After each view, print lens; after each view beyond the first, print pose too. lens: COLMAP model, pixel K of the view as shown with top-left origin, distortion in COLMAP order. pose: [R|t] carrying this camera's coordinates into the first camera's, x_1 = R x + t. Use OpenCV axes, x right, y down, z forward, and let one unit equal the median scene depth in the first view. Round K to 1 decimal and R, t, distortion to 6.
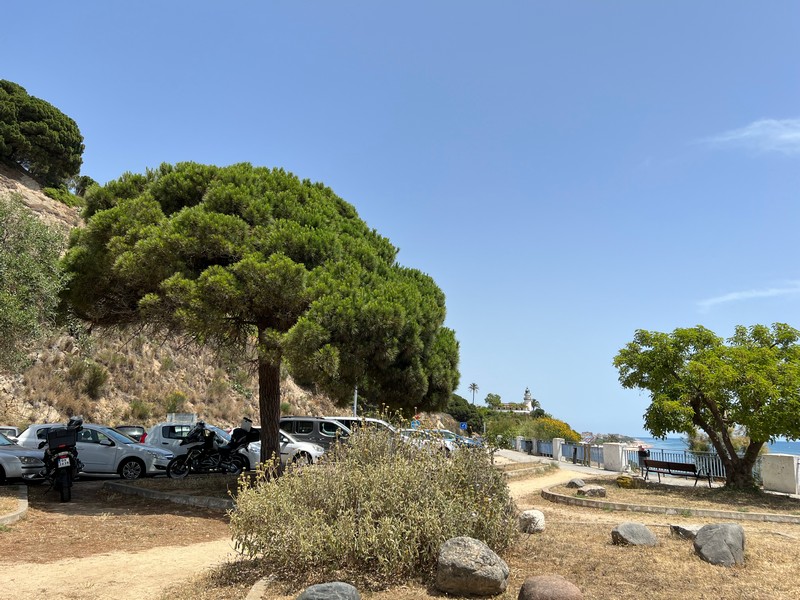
lens RADIAL K [[614.9, 0, 400.0], [0, 614.9, 300.0], [0, 0, 1]] dist [0.088466, -0.104361]
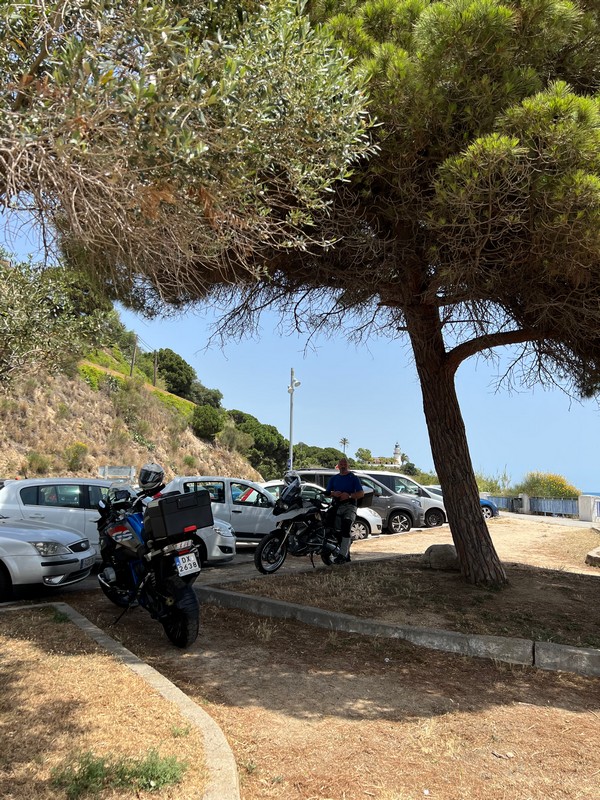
lens RADIAL K [[614.9, 0, 300.0], [0, 614.9, 400.0], [0, 0, 1]] dist [0.088466, -0.104361]
pose [[0.998215, 0.004396, 0.059563, -0.096607], [-0.008664, 0.997397, 0.071579, 0.021867], [-0.059093, -0.071968, 0.995655, 0.112124]]
